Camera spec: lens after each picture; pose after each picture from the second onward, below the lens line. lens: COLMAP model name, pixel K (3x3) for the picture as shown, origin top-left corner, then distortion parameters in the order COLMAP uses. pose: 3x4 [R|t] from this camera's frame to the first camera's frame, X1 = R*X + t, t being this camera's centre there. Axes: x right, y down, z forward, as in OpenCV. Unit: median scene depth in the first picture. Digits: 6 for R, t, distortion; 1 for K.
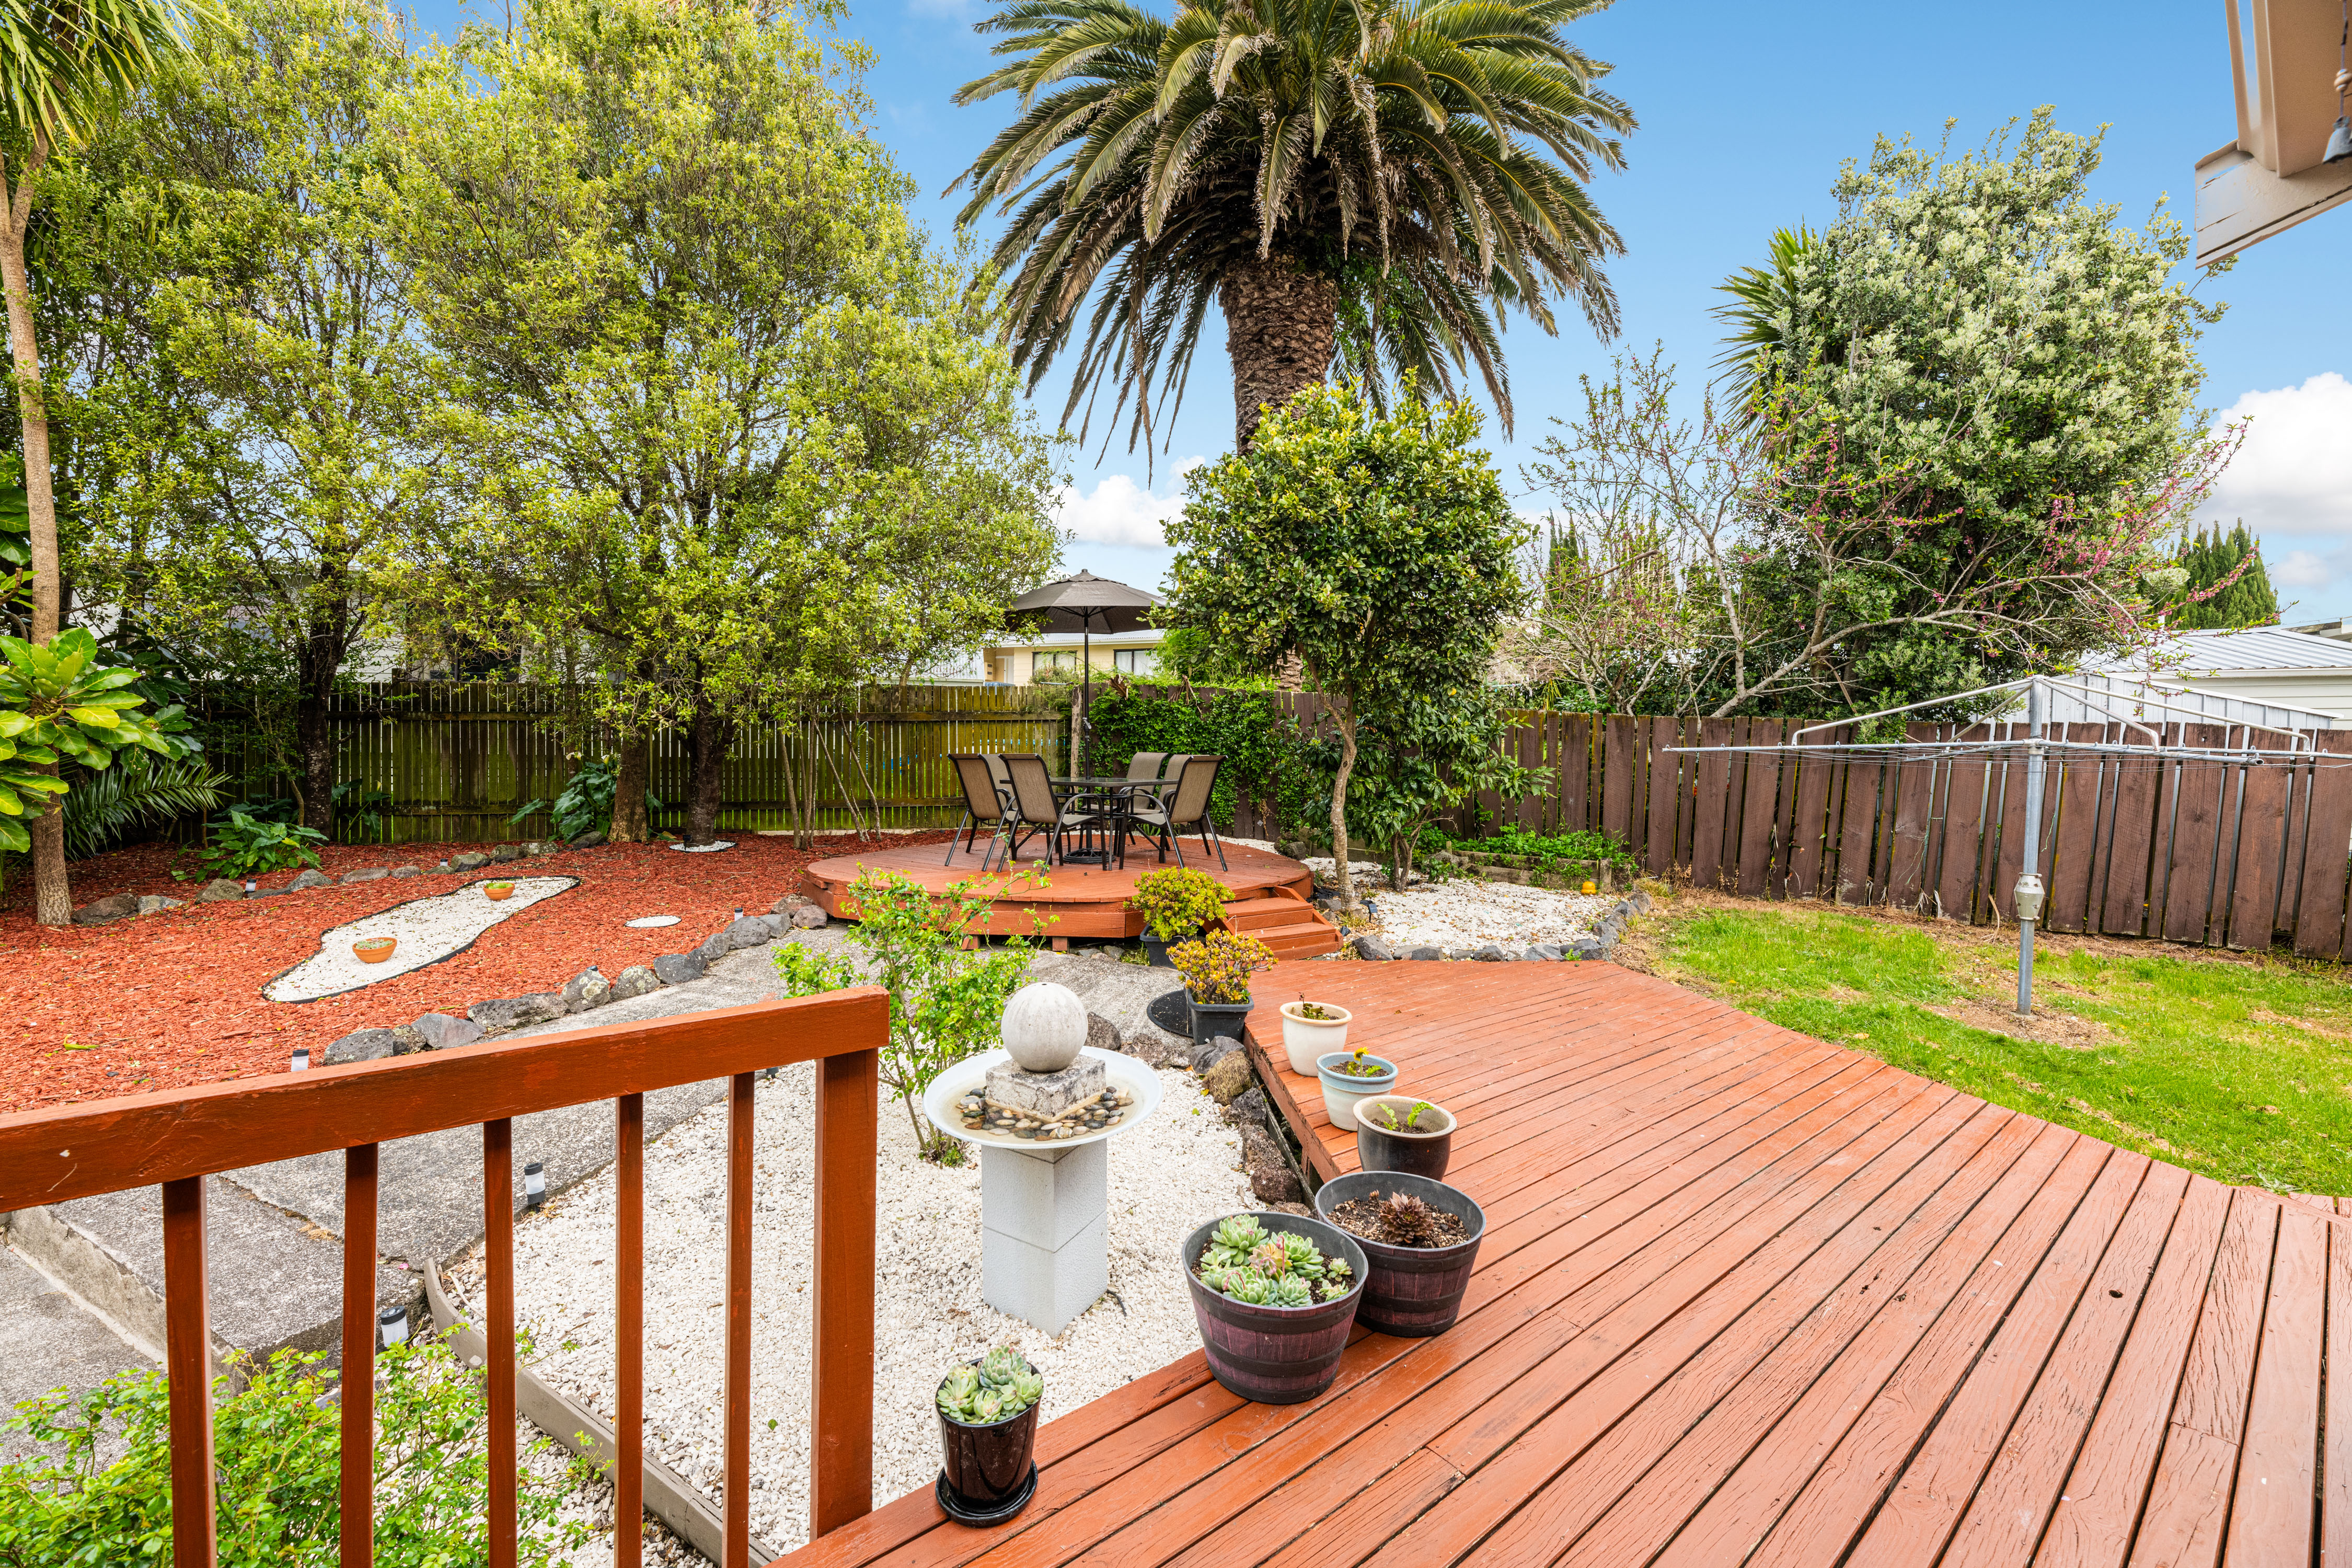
lens RADIAL K [[988.8, 0, 1176.0], [0, 988.8, 784.0], [0, 0, 1]] dist [-0.001663, -0.000133]
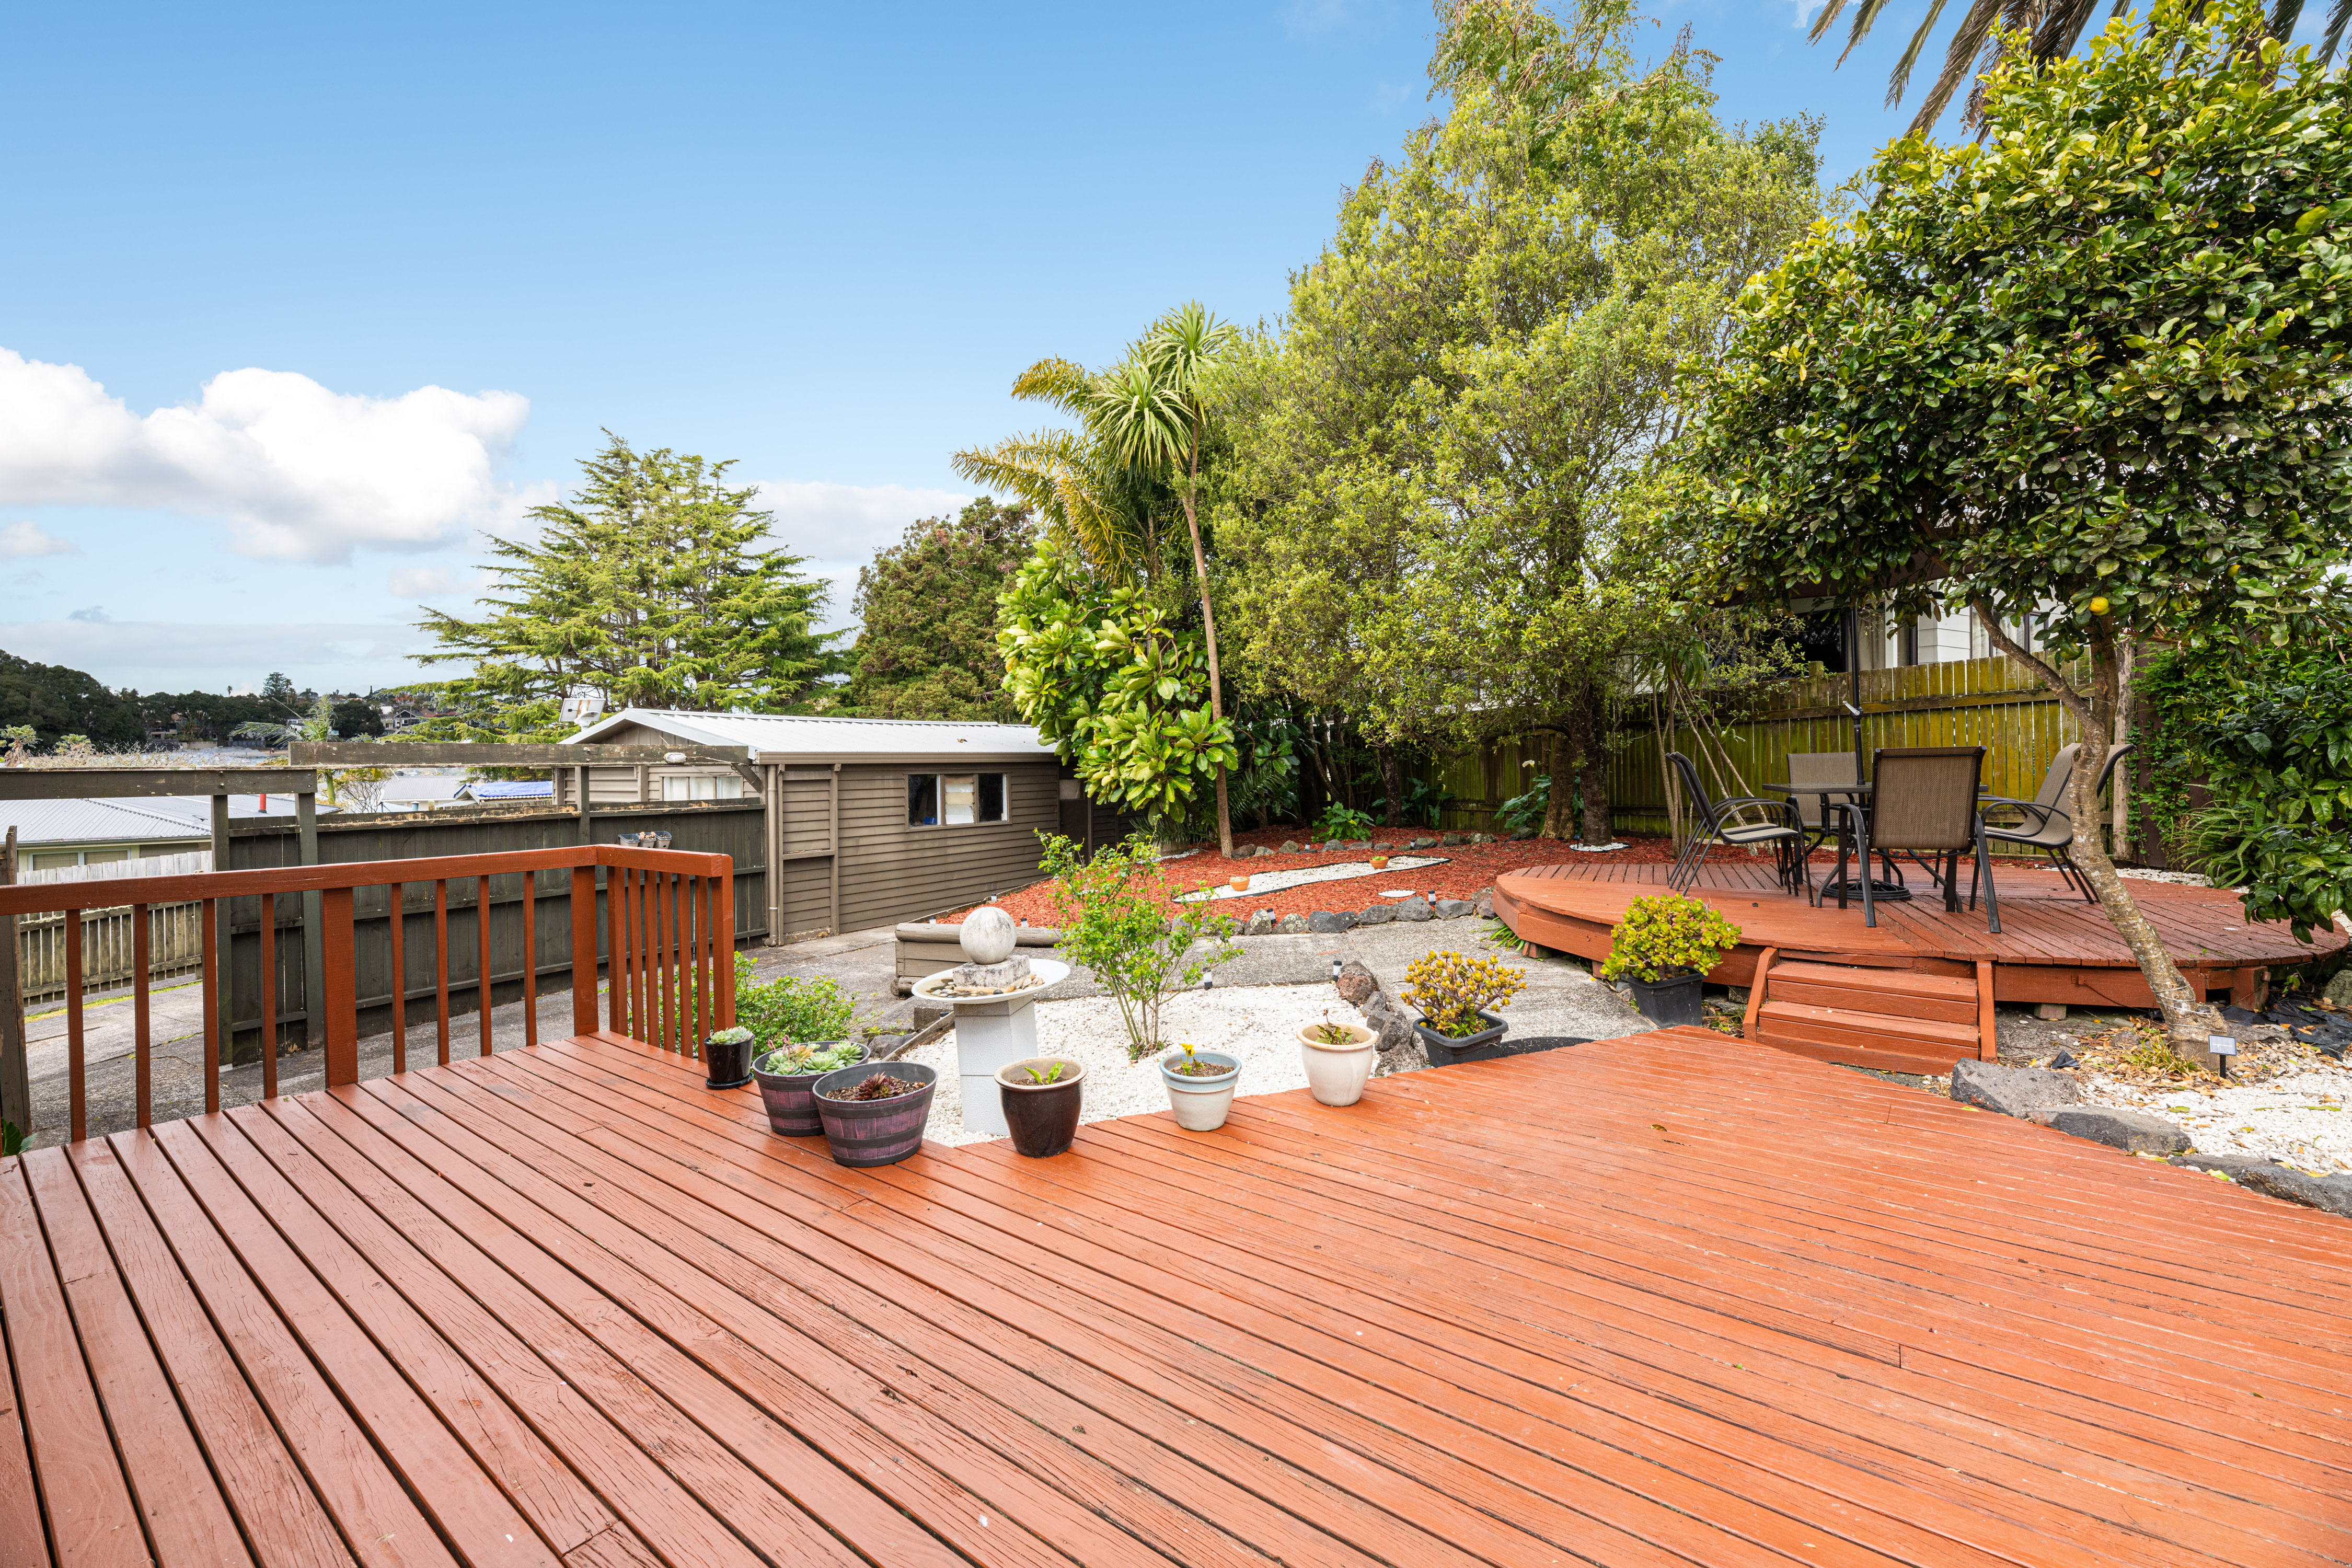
lens RADIAL K [[988.8, 0, 1176.0], [0, 988.8, 784.0], [0, 0, 1]] dist [-0.001663, -0.000133]
pose [[0.223268, 0.002931, -0.974753, 0.881813], [-0.013729, 0.999906, -0.000138, 0.001920], [0.974660, 0.013413, 0.223287, 0.575272]]
